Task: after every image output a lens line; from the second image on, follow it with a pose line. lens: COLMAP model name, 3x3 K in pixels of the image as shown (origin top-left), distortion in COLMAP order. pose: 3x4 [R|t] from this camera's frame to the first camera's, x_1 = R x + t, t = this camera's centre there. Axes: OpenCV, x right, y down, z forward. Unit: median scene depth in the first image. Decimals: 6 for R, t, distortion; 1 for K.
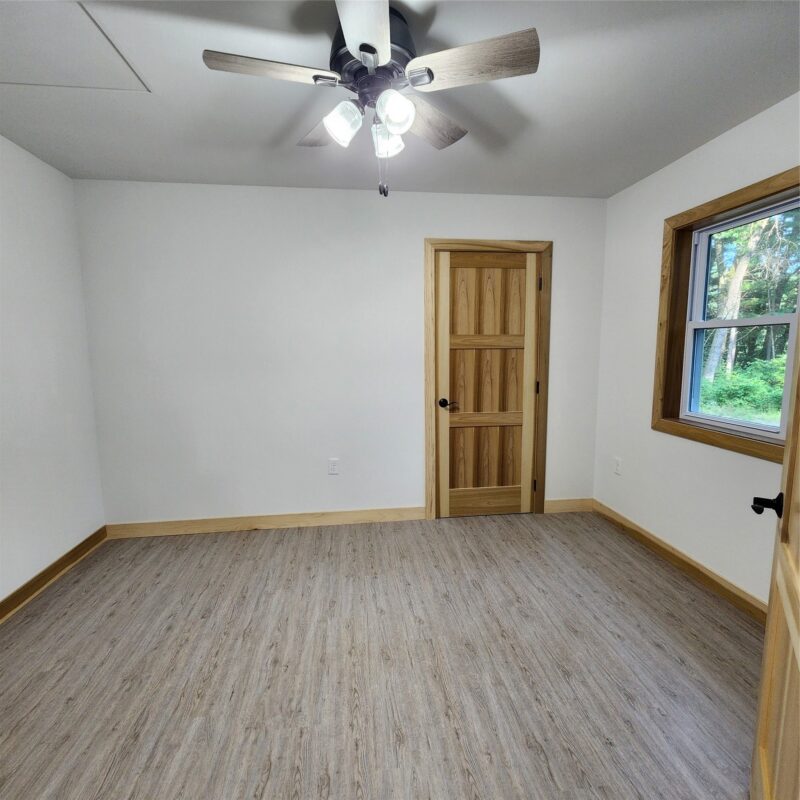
lens RADIAL K [[439.0, 0, 399.3], [0, 439.0, 399.6], [0, 0, 1]] dist [0.002386, -0.000638]
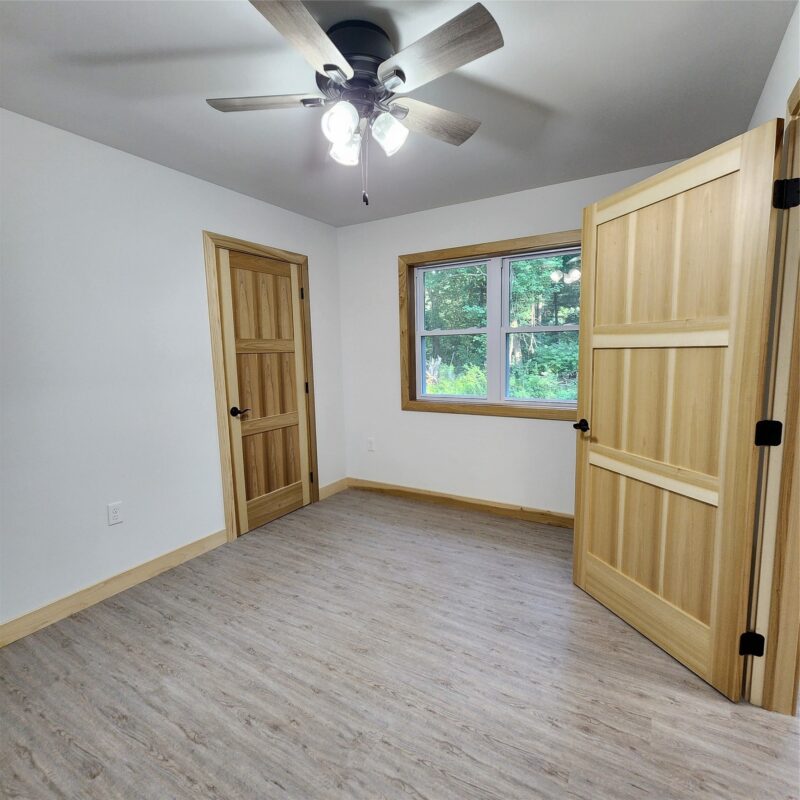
lens RADIAL K [[439.0, 0, 395.4], [0, 439.0, 399.9], [0, 0, 1]] dist [0.002386, -0.000638]
pose [[0.615717, -0.096797, 0.781999, -0.495789], [0.110467, 0.993229, 0.035966, -0.015134], [-0.780186, 0.064241, 0.622241, 0.182252]]
